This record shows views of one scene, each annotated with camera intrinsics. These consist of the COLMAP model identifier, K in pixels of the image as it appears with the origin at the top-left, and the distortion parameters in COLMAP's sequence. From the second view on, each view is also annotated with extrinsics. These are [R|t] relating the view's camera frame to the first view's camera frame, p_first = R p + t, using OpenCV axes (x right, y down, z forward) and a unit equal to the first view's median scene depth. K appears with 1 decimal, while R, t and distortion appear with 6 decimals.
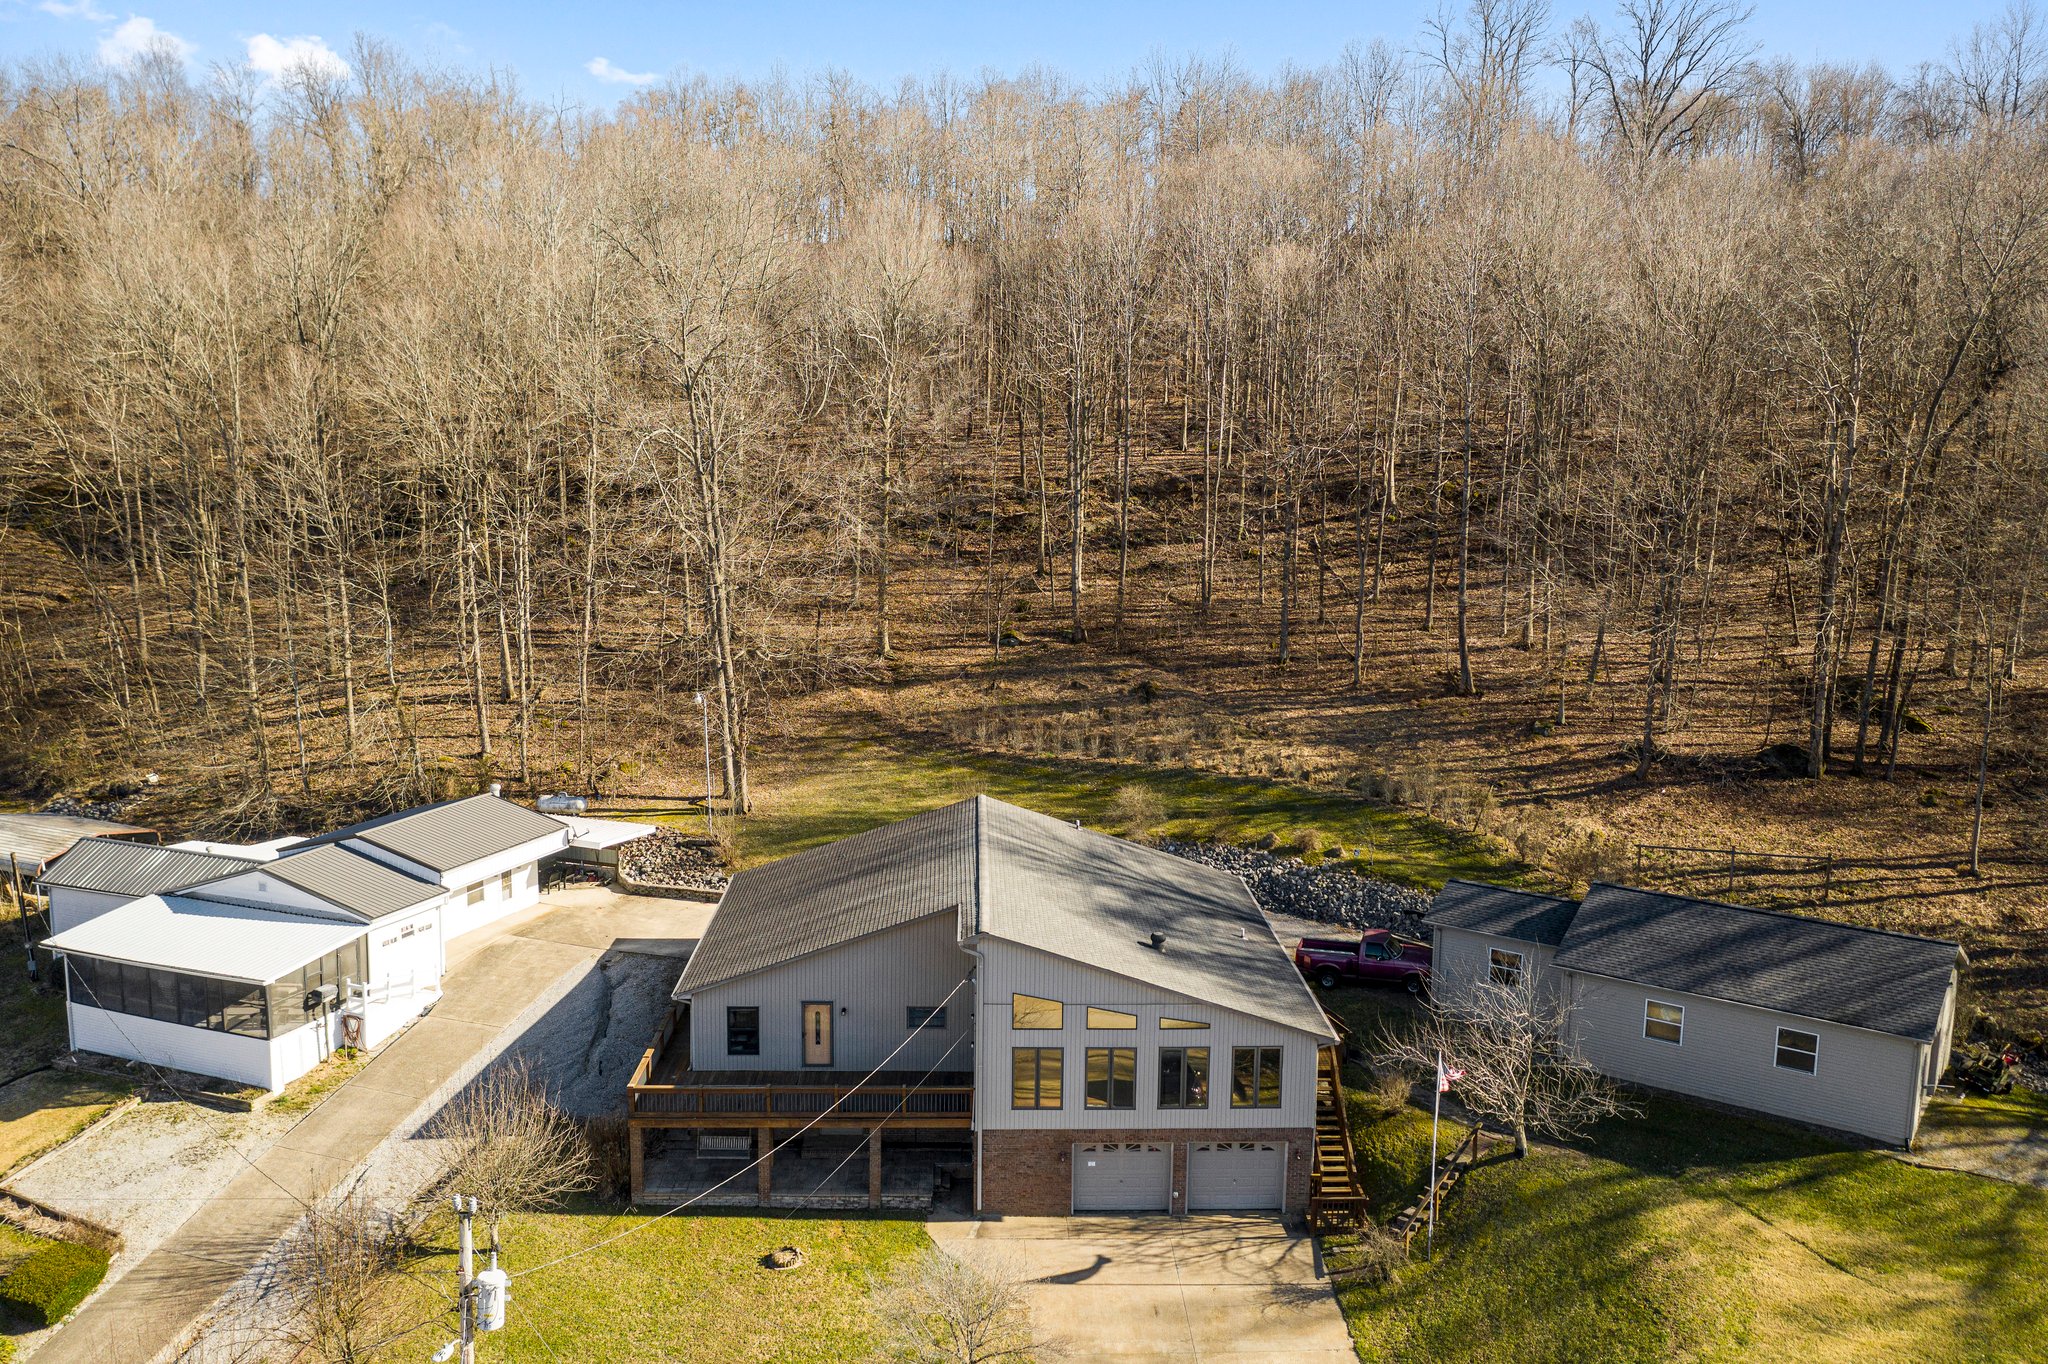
lens RADIAL K [[1622.0, 0, 1024.0], [0, 1622.0, 682.0], [0, 0, 1]] dist [-0.012990, 0.003896]
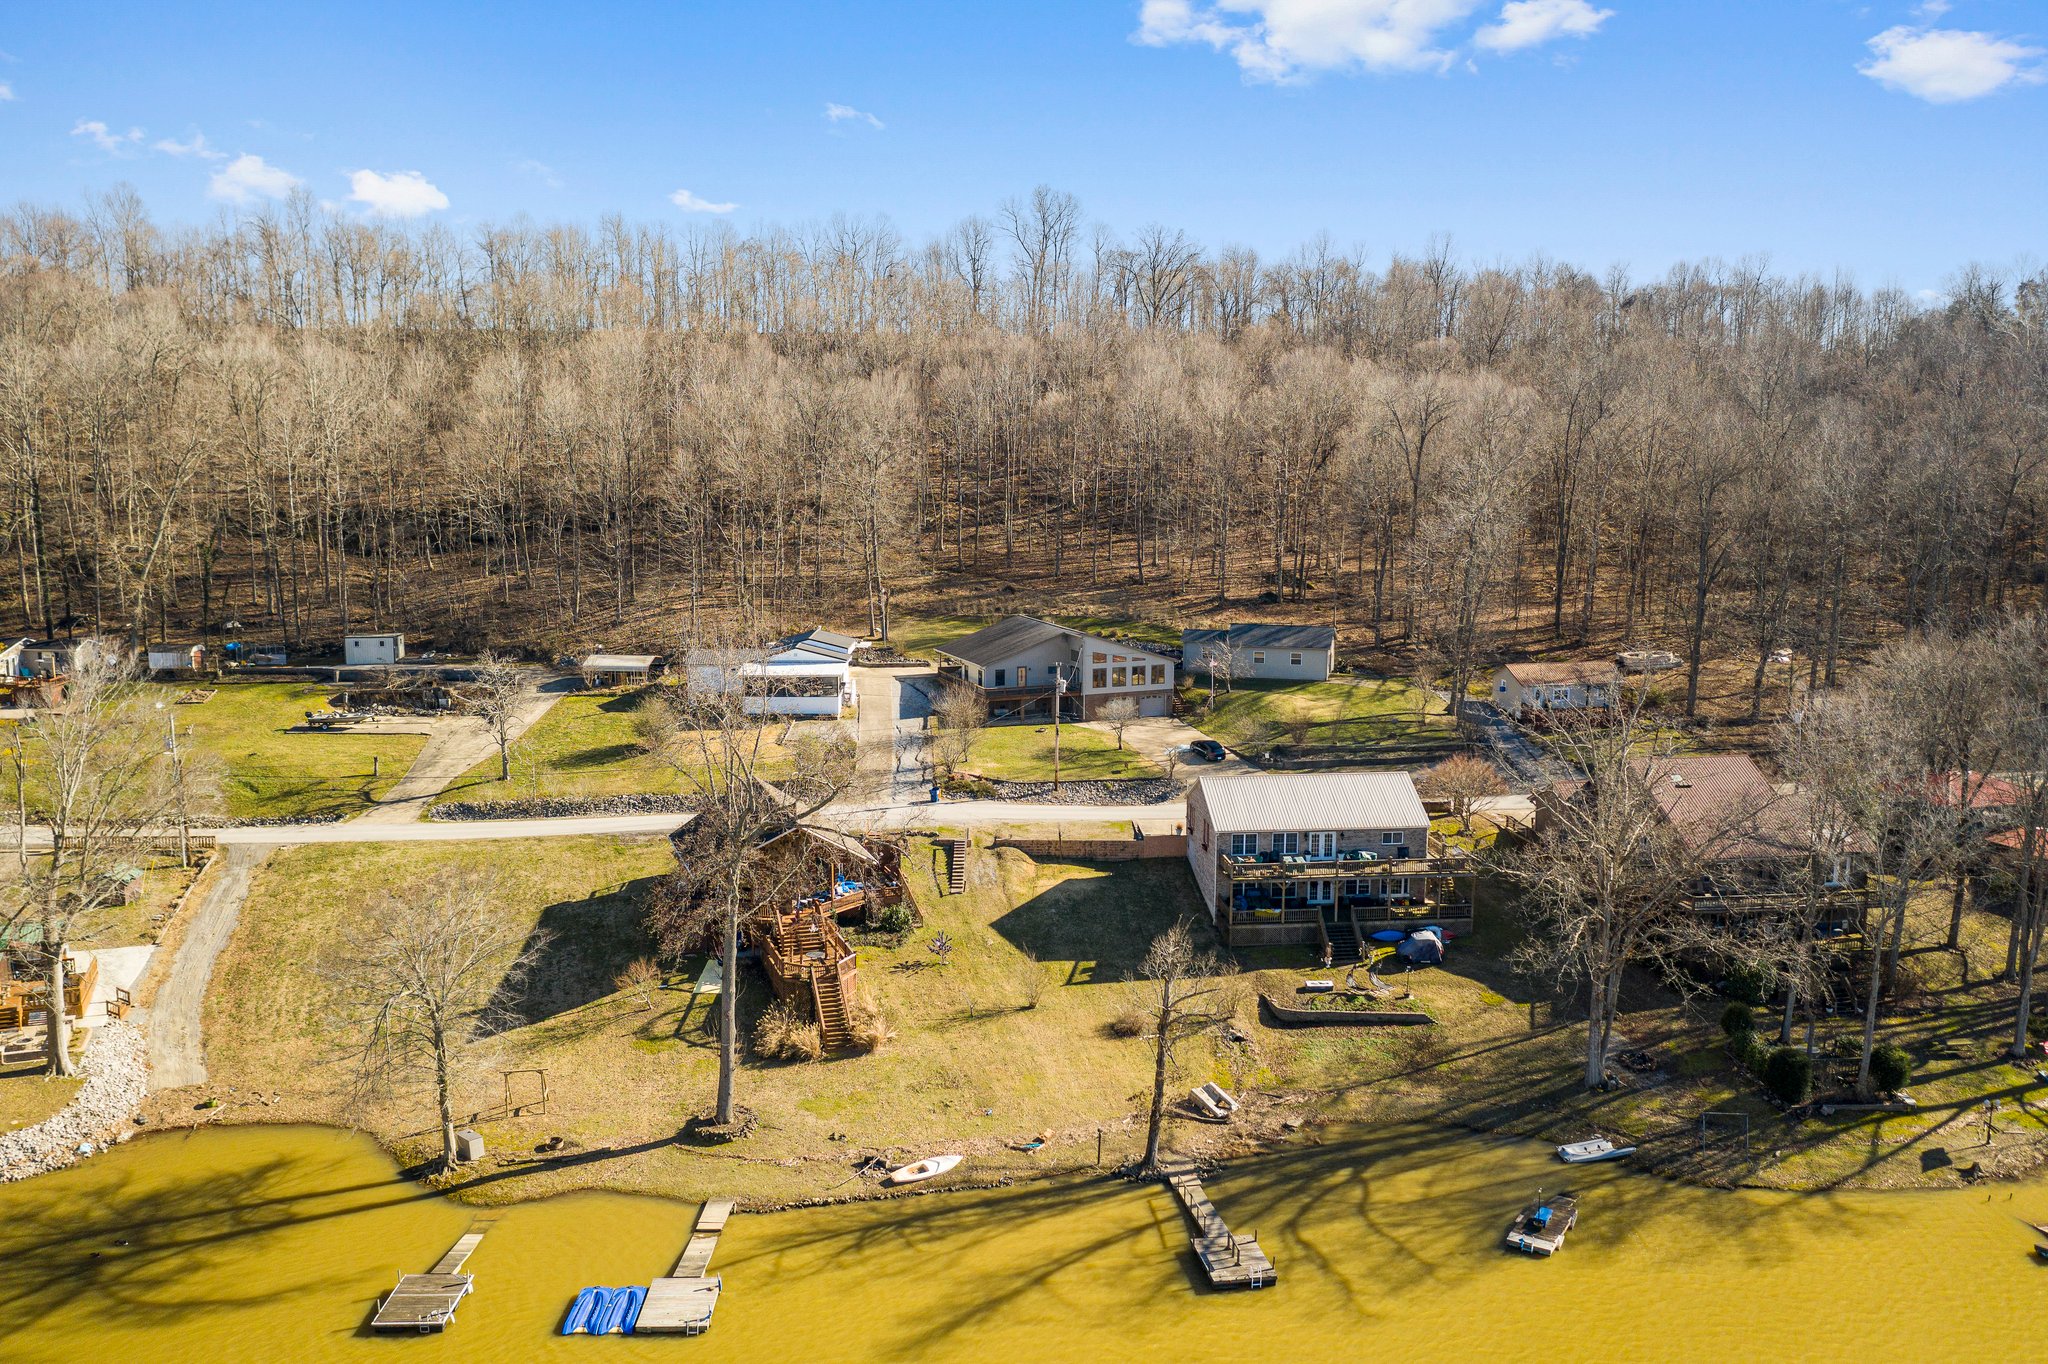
lens RADIAL K [[1622.0, 0, 1024.0], [0, 1622.0, 682.0], [0, 0, 1]] dist [-0.012990, 0.003896]
pose [[0.934975, -0.061534, 0.349336, -1.303153], [0.059686, 0.998088, 0.016062, 0.184623], [-0.349656, 0.005833, 0.936860, -2.089089]]
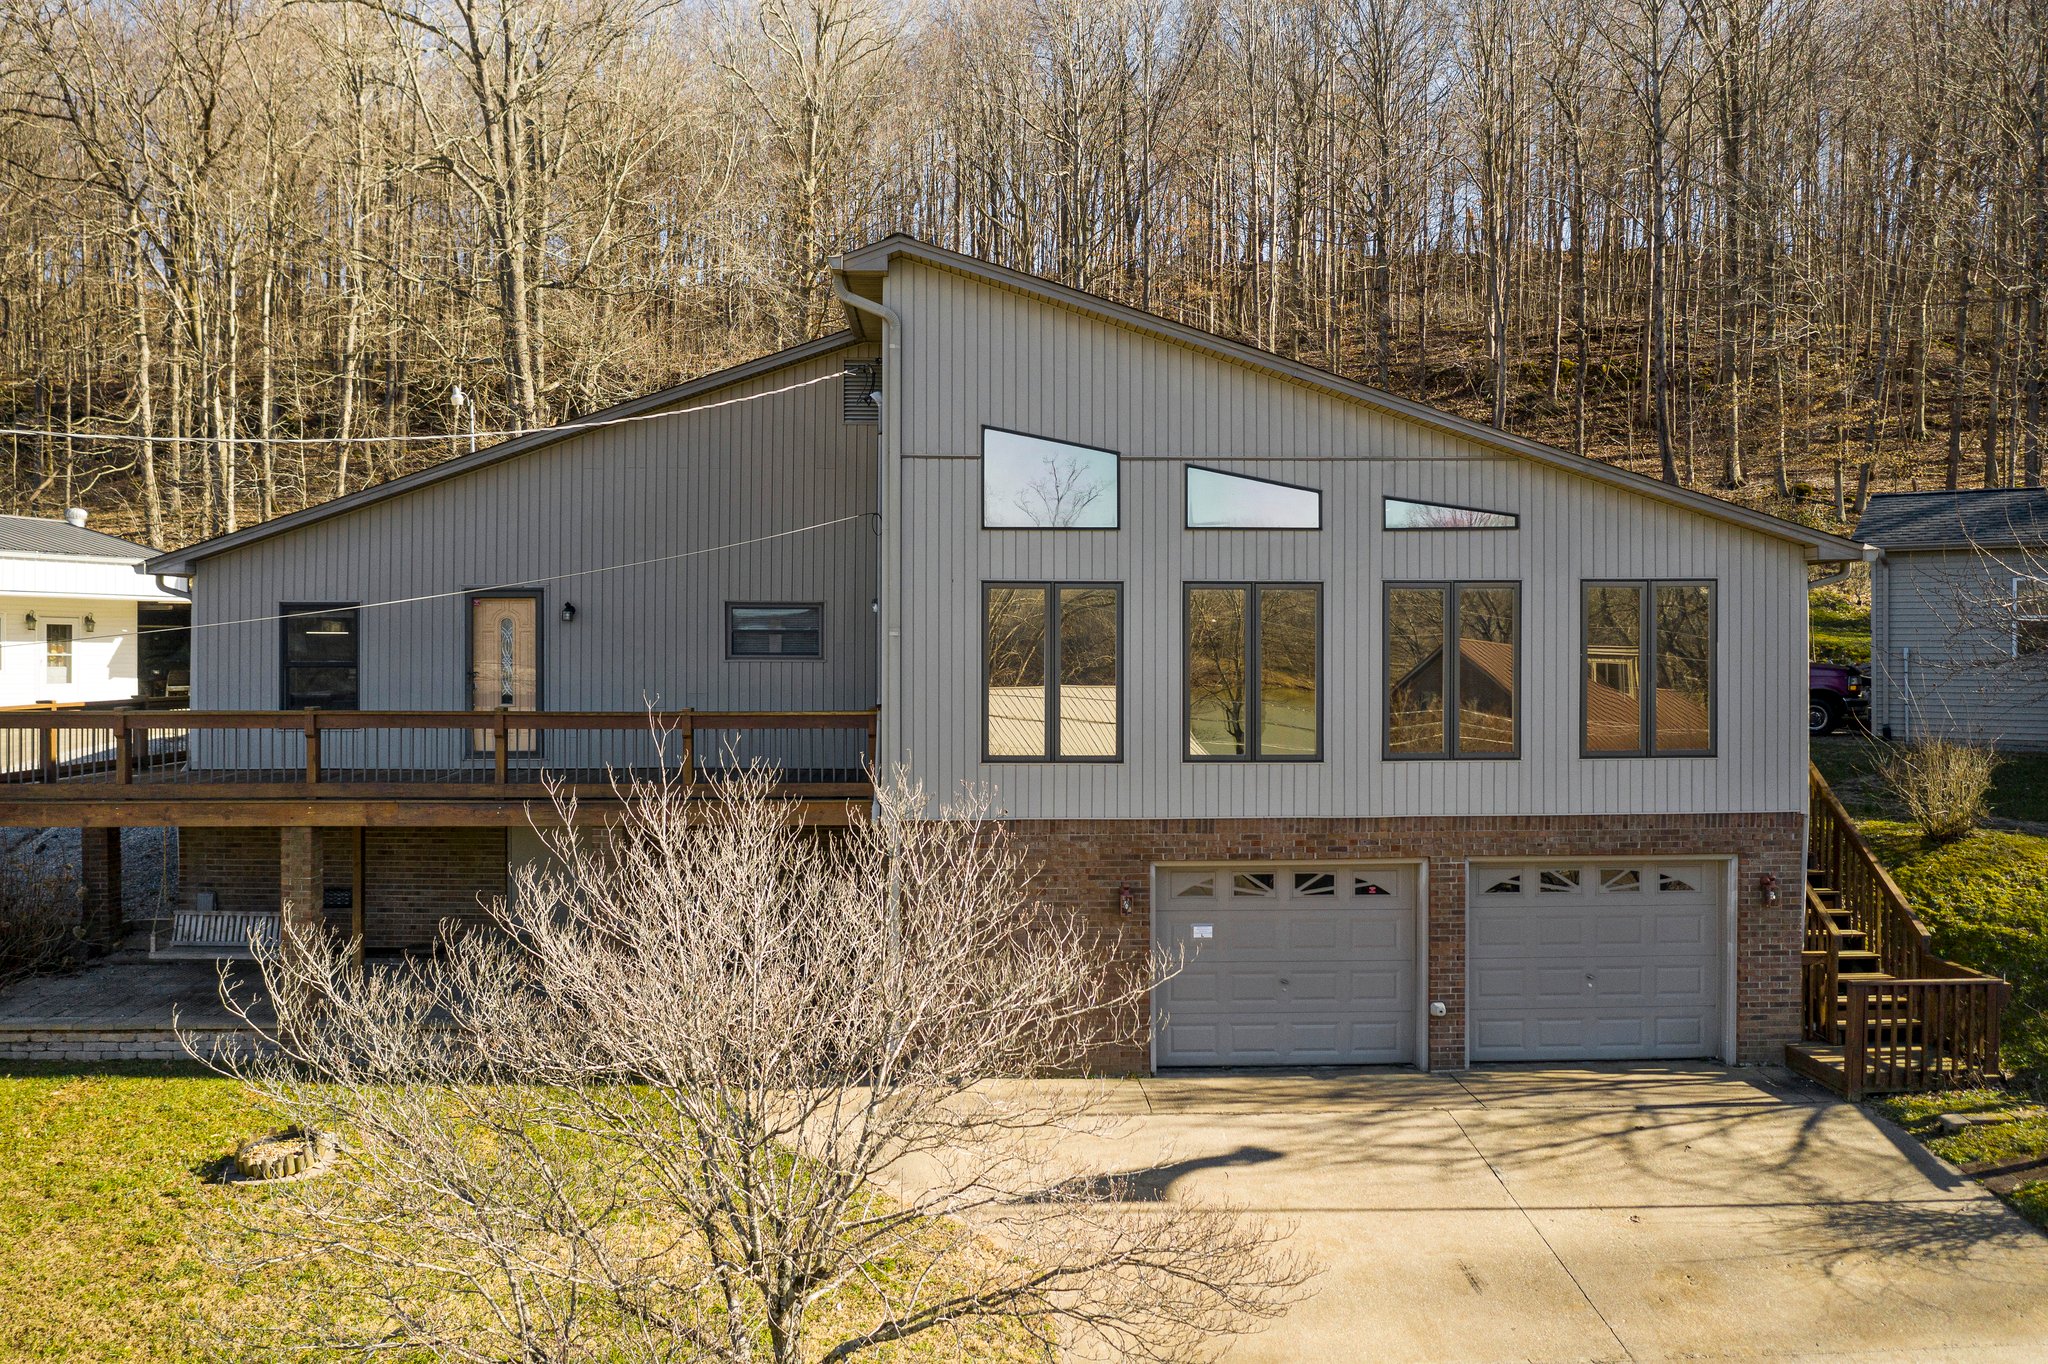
lens RADIAL K [[1569.1, 0, 1024.0], [0, 1569.1, 682.0], [0, 0, 1]] dist [-0.007737, -0.005346]
pose [[0.999820, -0.011567, 0.015054, -0.003397], [0.013963, 0.985300, -0.170263, 0.304390], [-0.012864, 0.170442, 0.985284, 0.648163]]
